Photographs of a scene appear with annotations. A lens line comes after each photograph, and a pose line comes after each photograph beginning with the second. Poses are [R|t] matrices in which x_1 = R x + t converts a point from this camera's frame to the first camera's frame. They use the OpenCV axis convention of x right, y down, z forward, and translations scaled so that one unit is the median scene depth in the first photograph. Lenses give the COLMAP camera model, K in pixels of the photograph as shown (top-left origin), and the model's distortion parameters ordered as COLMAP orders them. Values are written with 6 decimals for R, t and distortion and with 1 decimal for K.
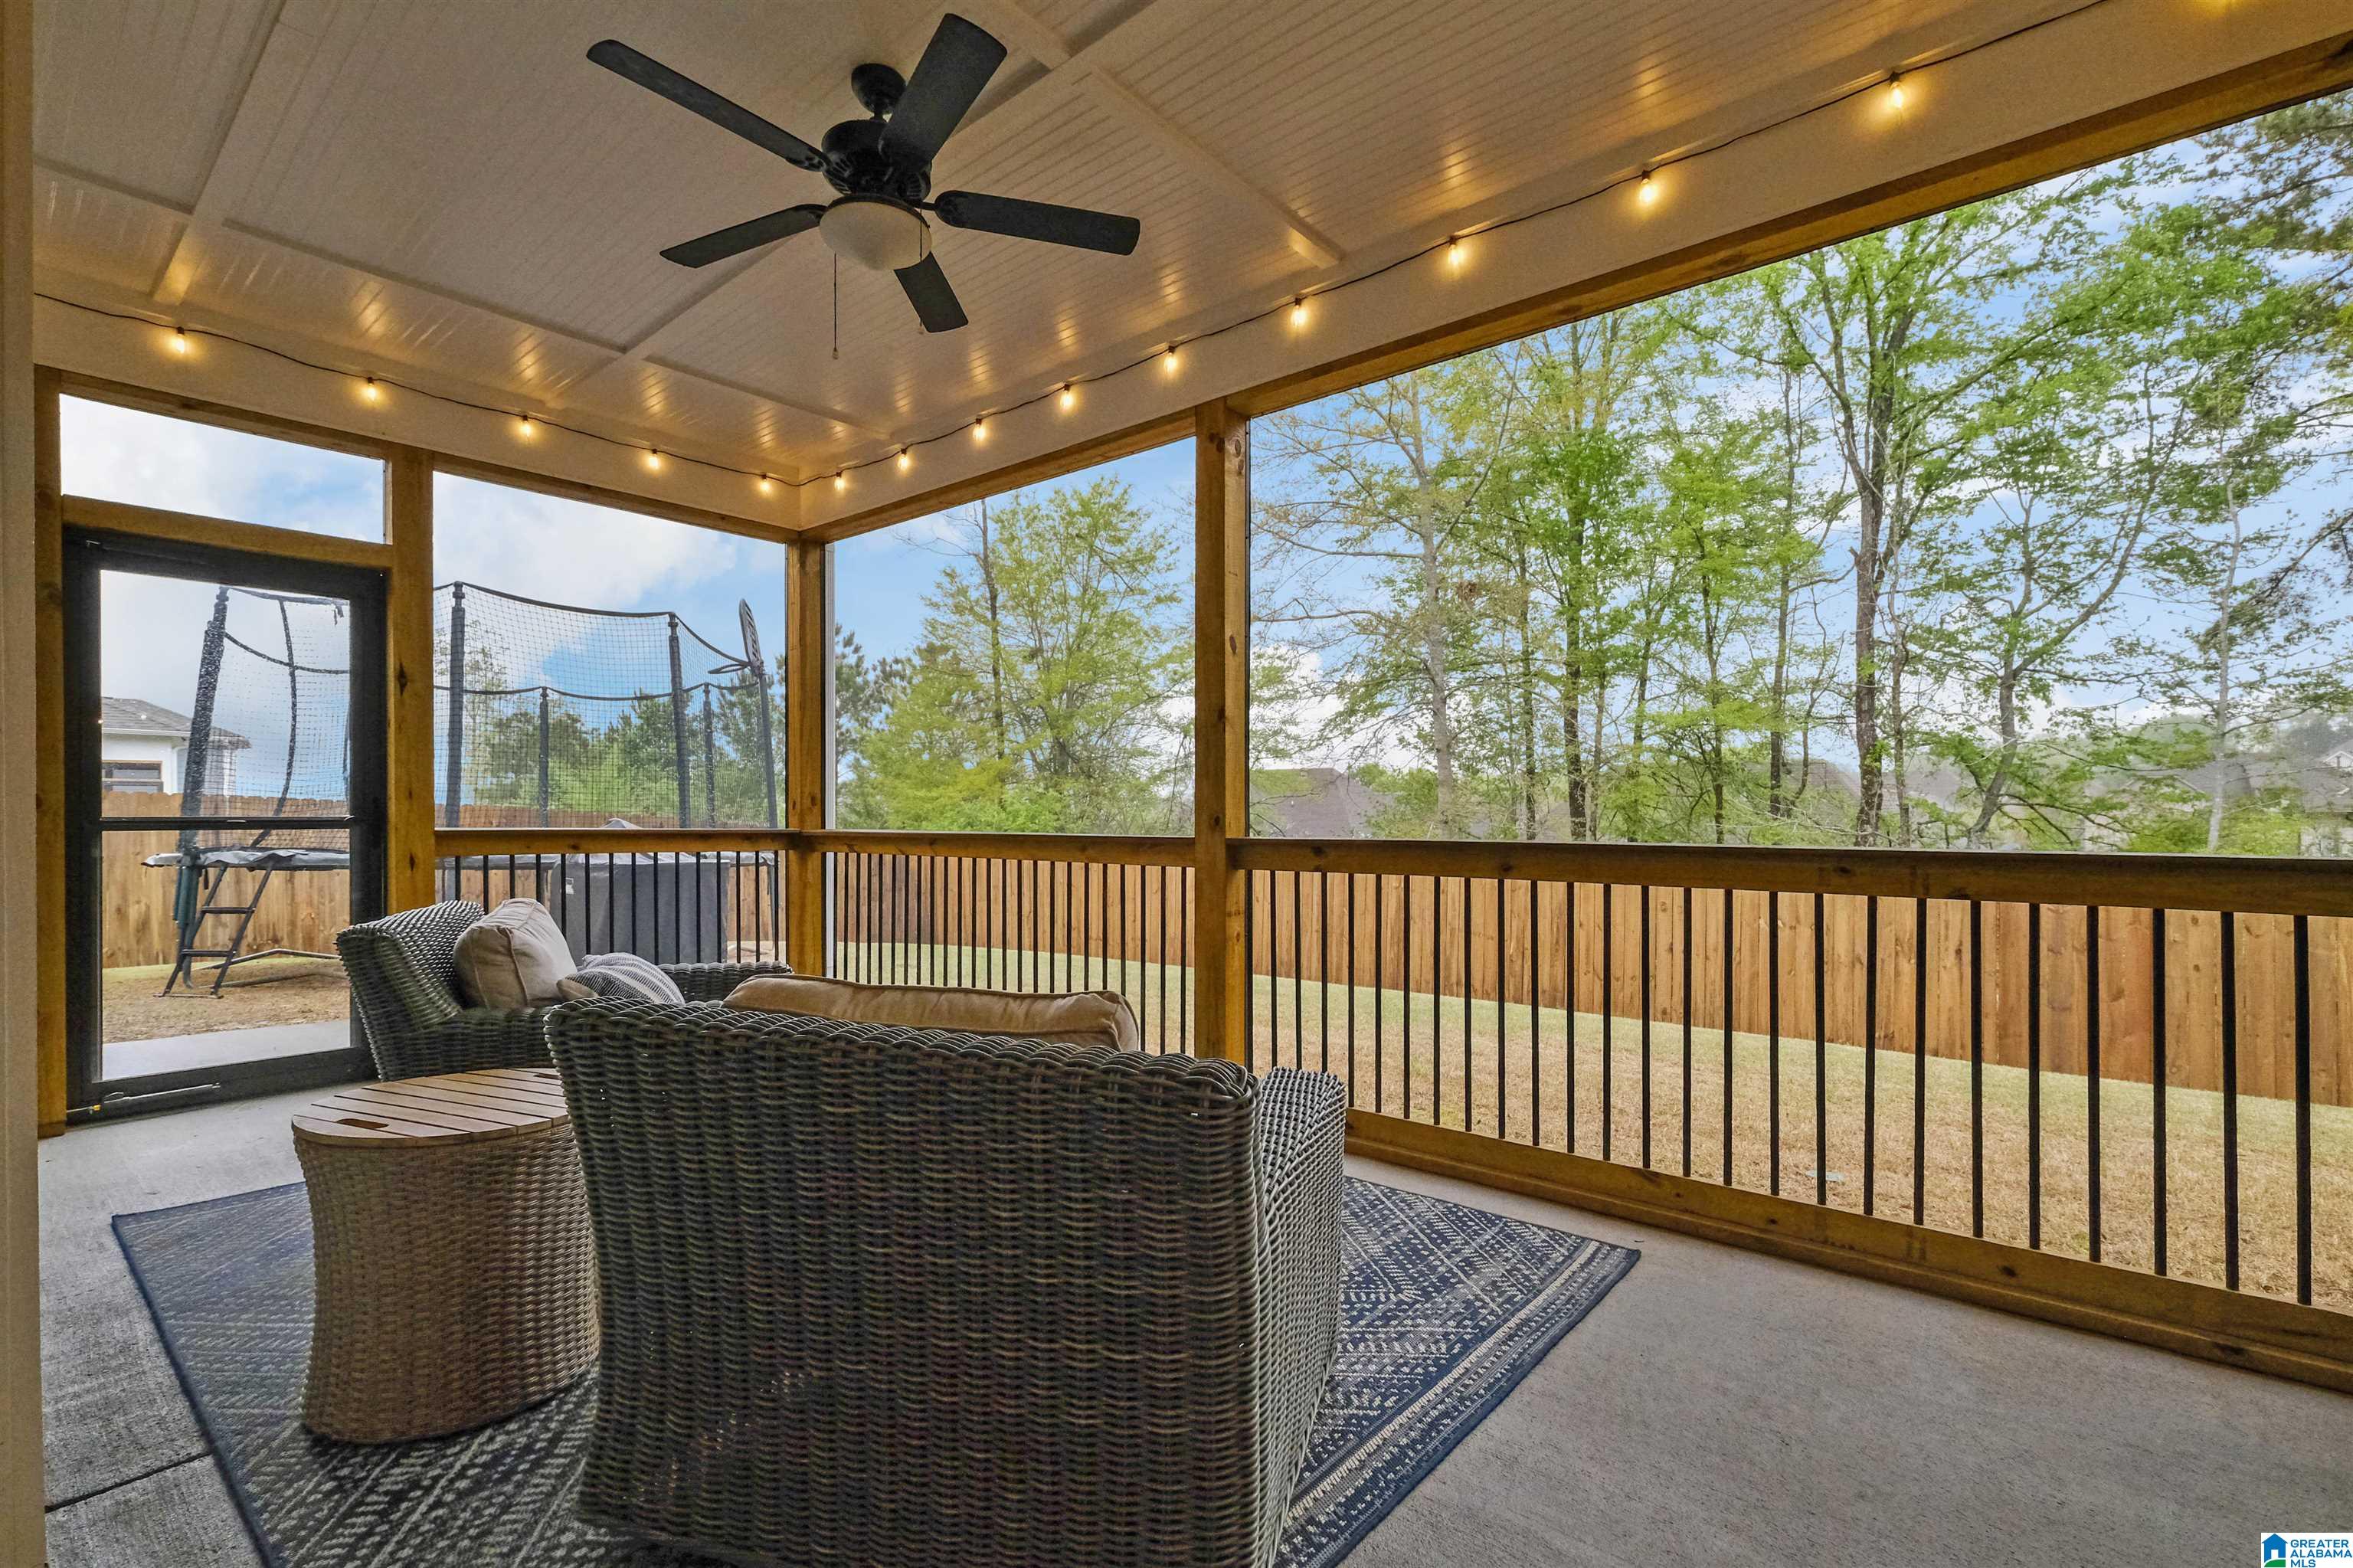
lens RADIAL K [[1058.2, 0, 1163.3], [0, 1058.2, 796.6], [0, 0, 1]] dist [0.001000, 0.000360]
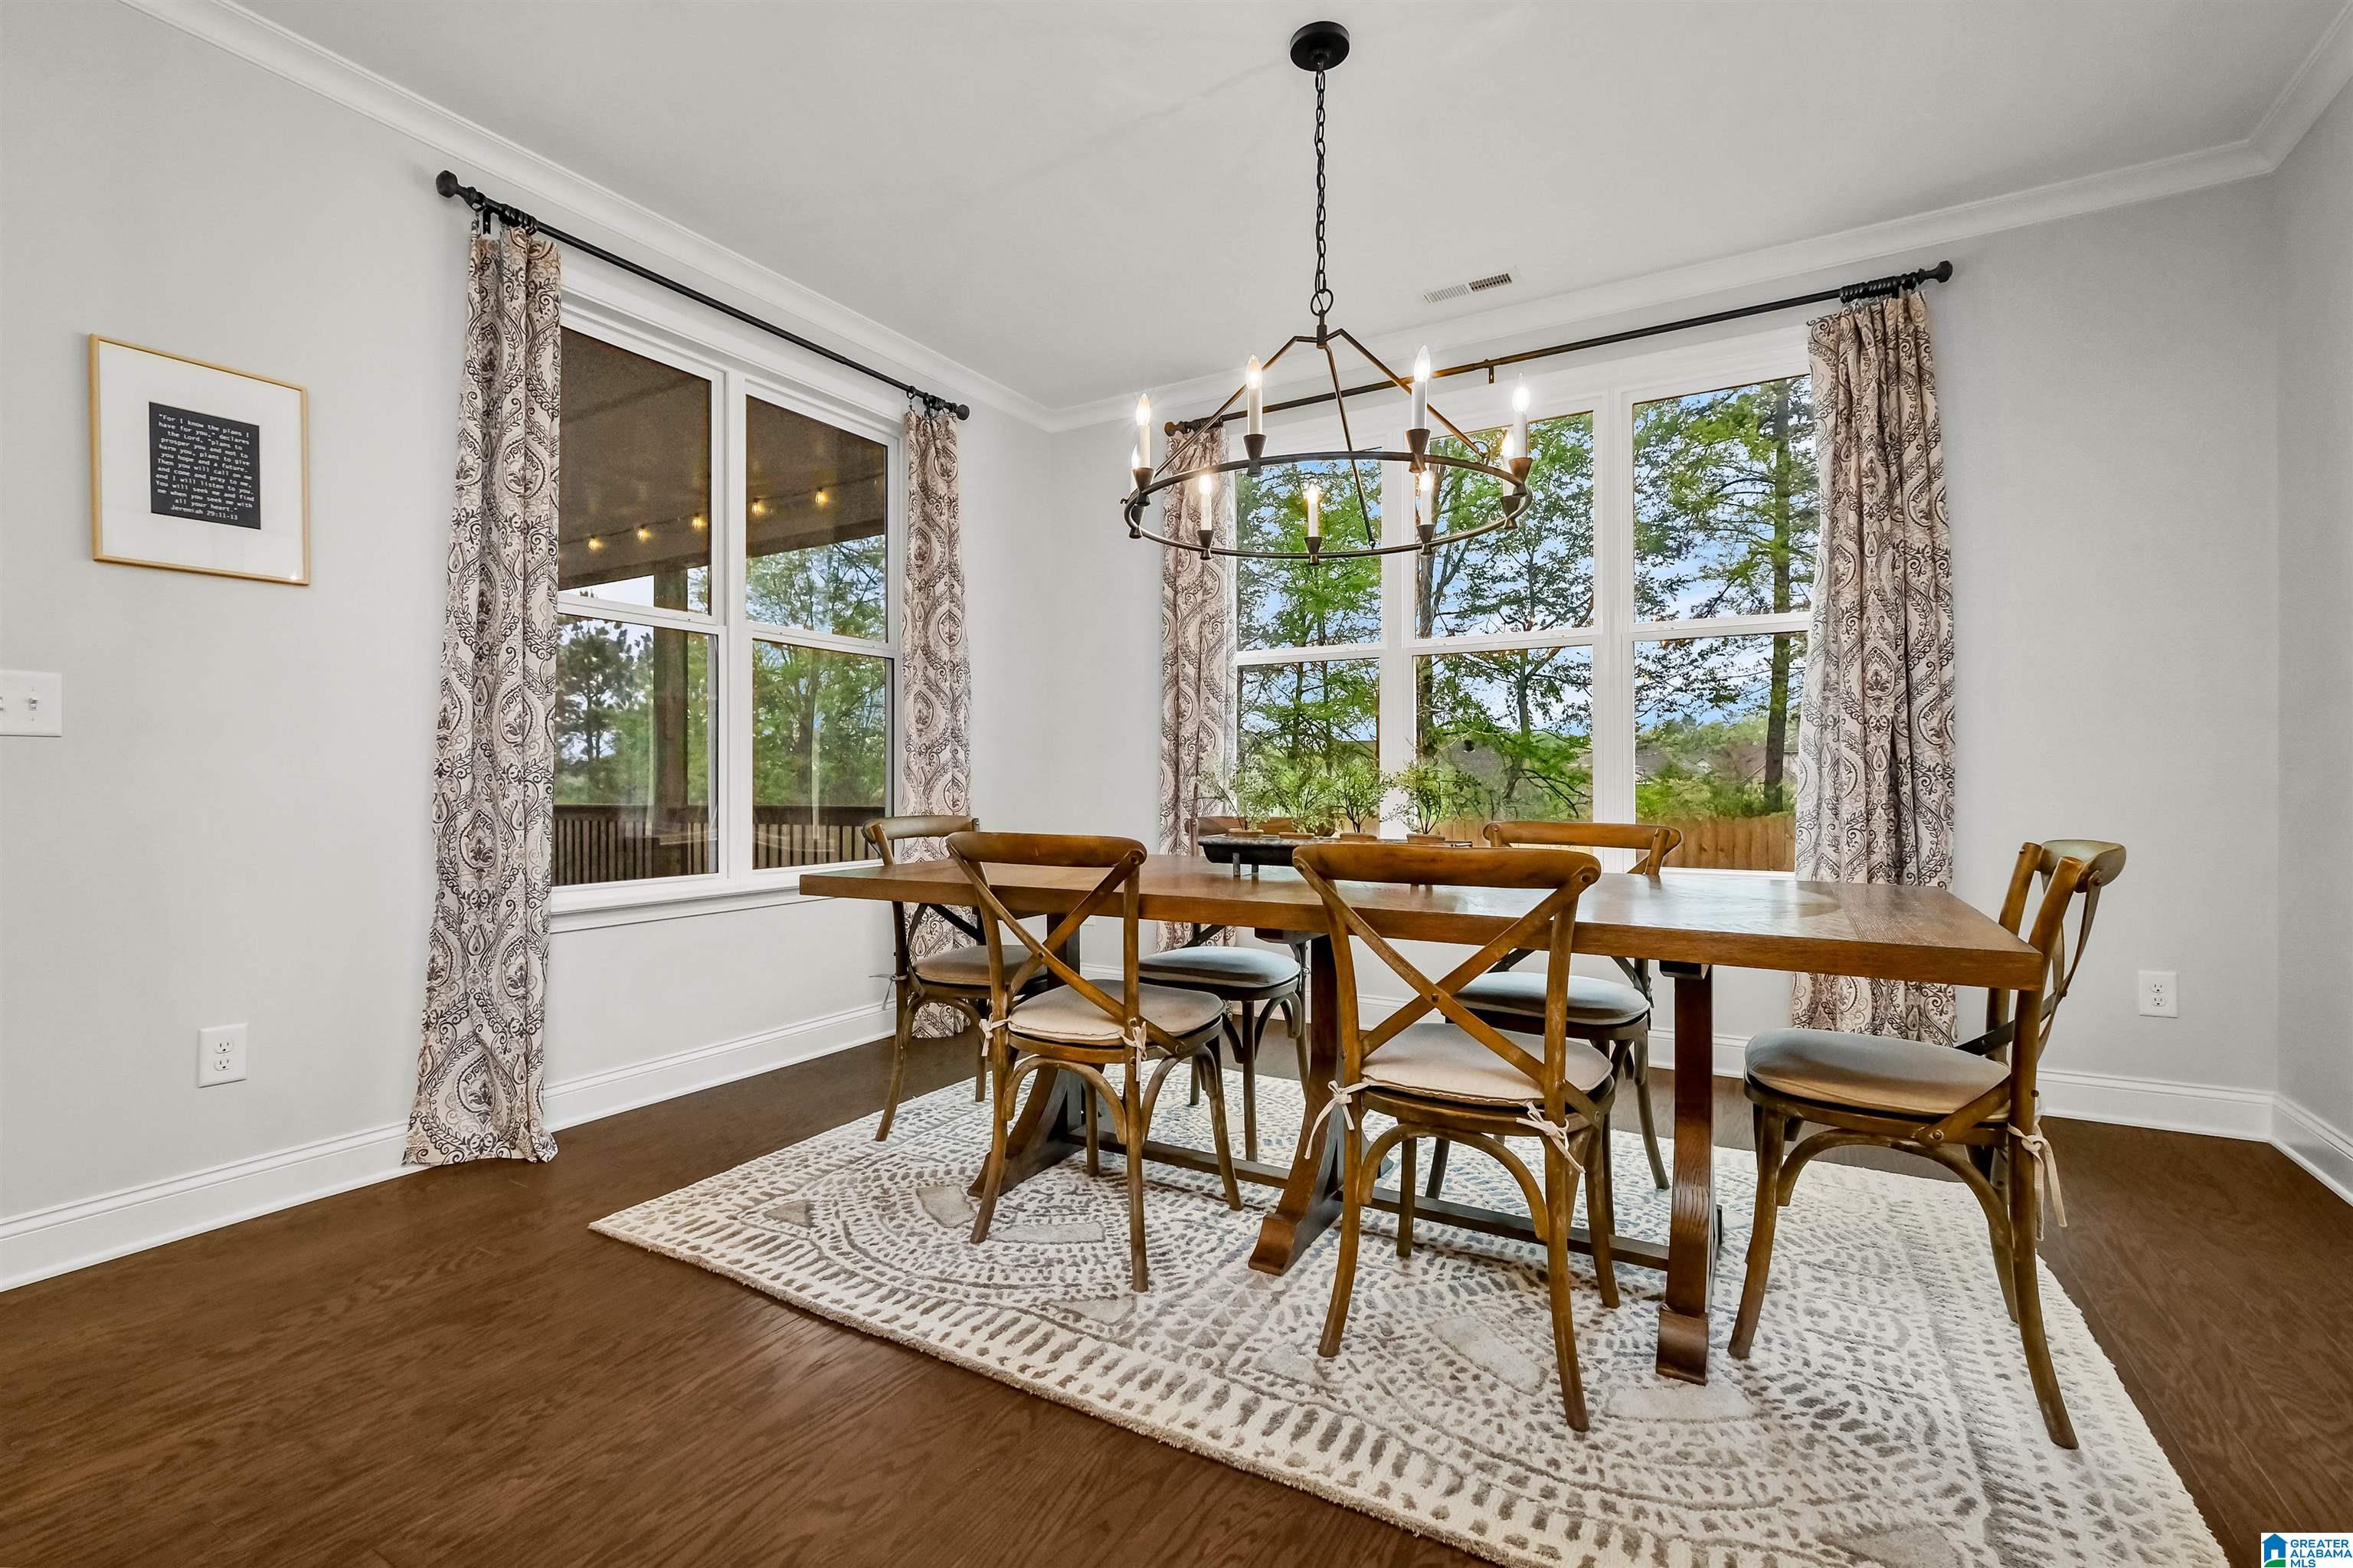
lens RADIAL K [[1058.2, 0, 1187.9], [0, 1058.2, 773.5], [0, 0, 1]] dist [0.001000, 0.000360]
pose [[0.982641, -0.002741, 0.185497, 0.130352], [0.002058, 0.999990, 0.003874, -0.002550], [-0.185506, -0.003425, 0.982637, -0.208449]]
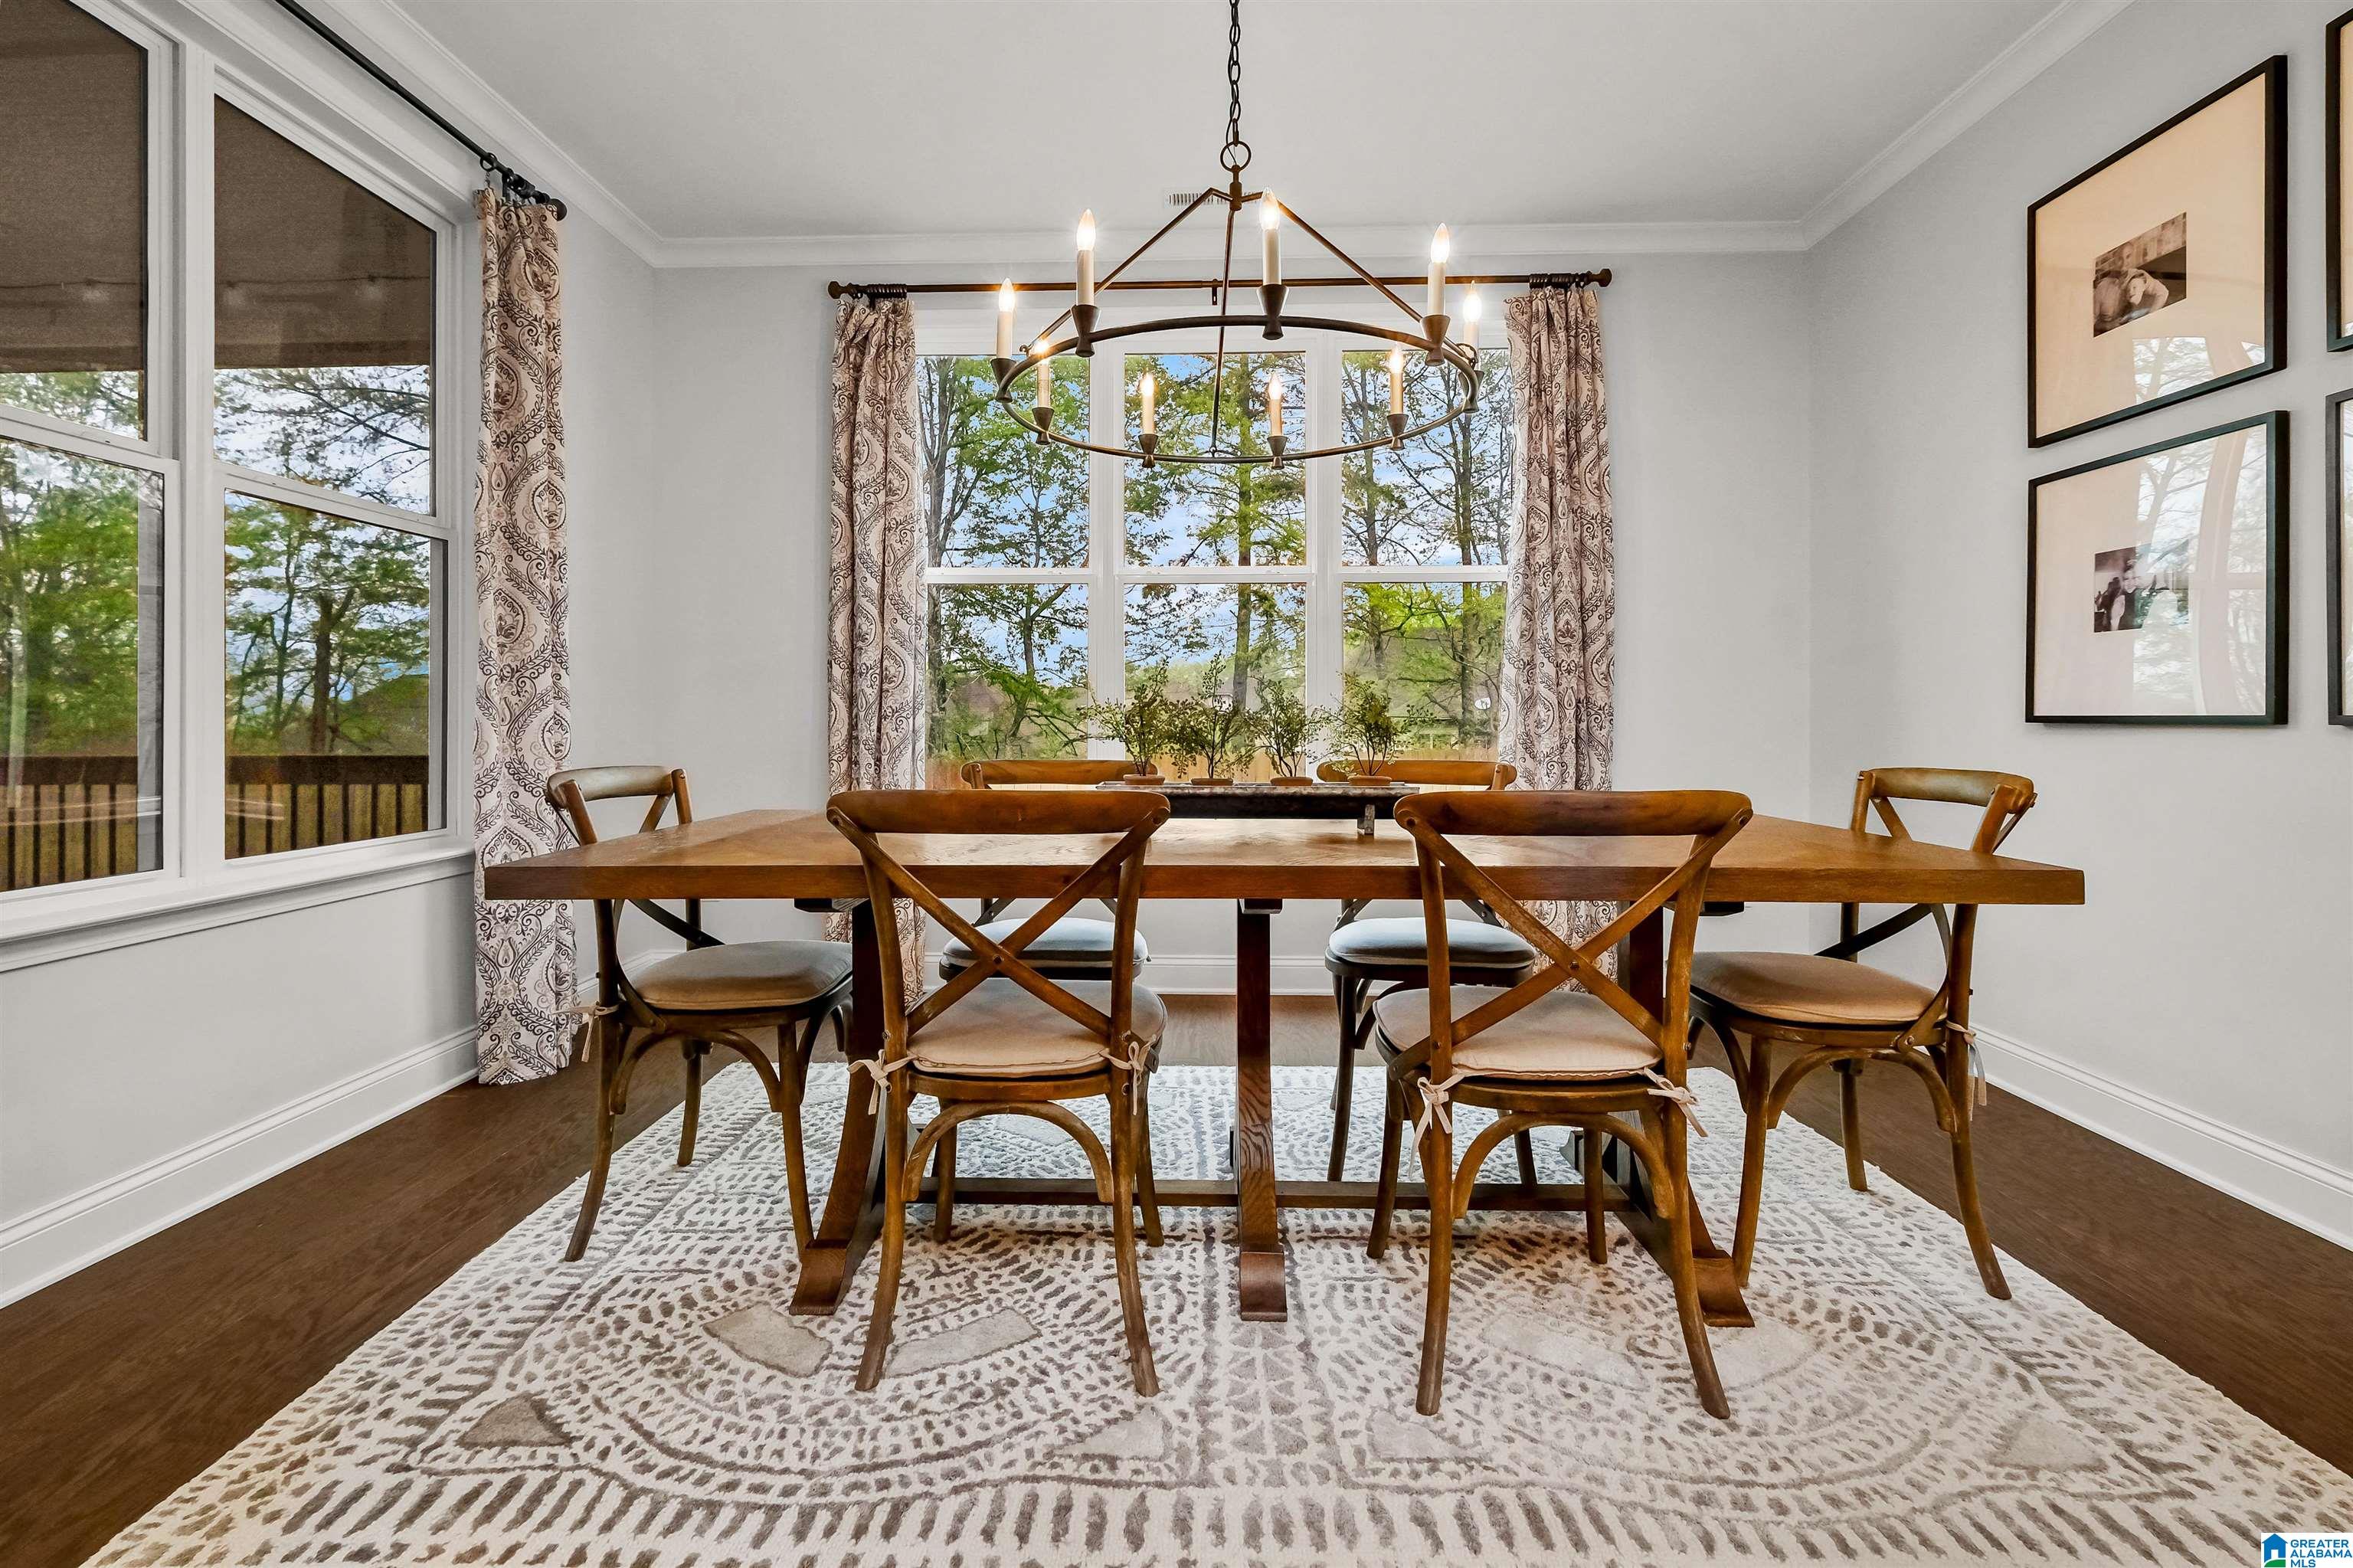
lens RADIAL K [[1058.2, 0, 1169.6], [0, 1058.2, 710.8], [0, 0, 1]] dist [0.001000, 0.000360]
pose [[0.772256, 0.002385, 0.635307, 0.078949], [-0.003702, 0.999993, 0.000746, -0.001352], [-0.635300, -0.002929, 0.772260, -0.145197]]
